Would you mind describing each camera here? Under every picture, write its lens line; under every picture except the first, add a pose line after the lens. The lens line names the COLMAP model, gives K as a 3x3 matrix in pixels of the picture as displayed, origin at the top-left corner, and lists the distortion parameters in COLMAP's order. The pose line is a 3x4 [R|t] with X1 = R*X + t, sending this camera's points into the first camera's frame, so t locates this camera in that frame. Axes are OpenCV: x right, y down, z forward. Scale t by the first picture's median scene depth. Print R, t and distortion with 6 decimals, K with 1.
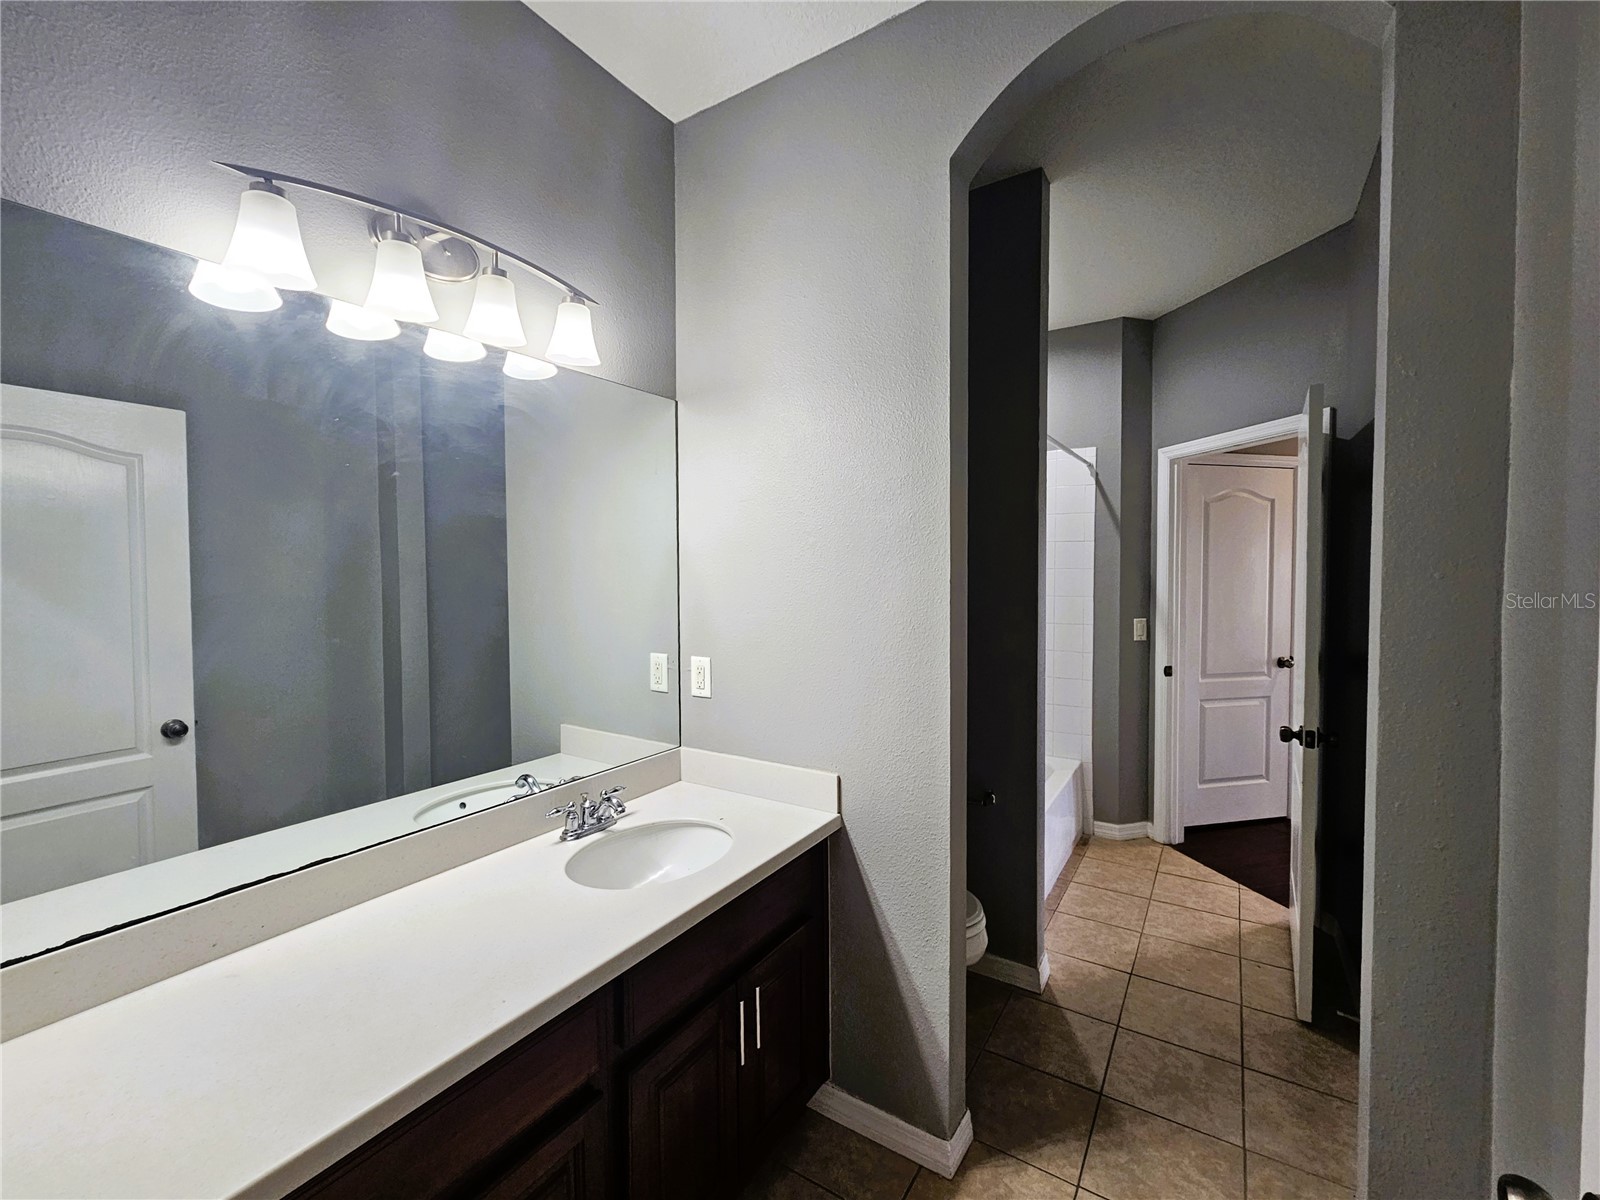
lens RADIAL K [[668.5, 0, 794.0], [0, 668.5, 593.7], [0, 0, 1]] dist [-0.000689, 0.007421]
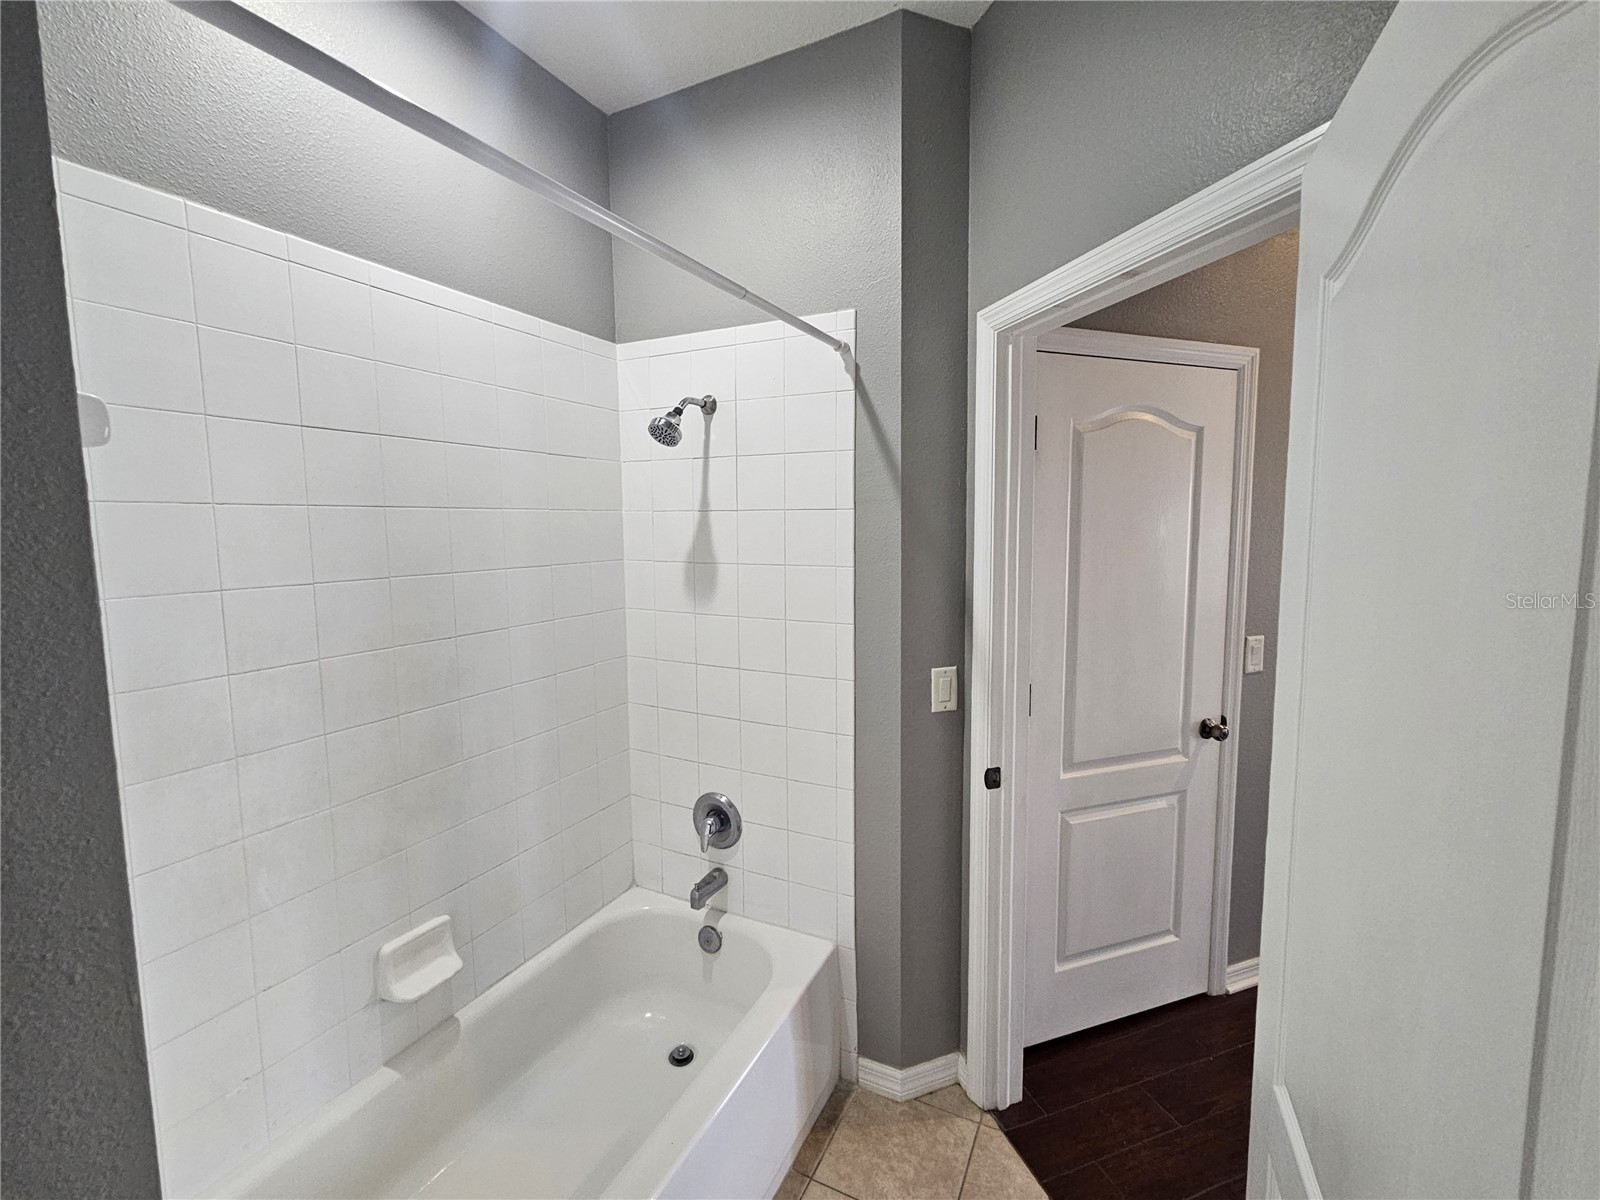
lens RADIAL K [[725.0, 0, 788.8], [0, 725.0, 576.5], [0, 0, 1]] dist [-0.000362, 0.009431]
pose [[0.993583, -0.011525, 0.112520, 0.344258], [0.004815, 0.998203, 0.059728, -0.062191], [-0.113006, -0.058803, 0.991853, 0.486937]]
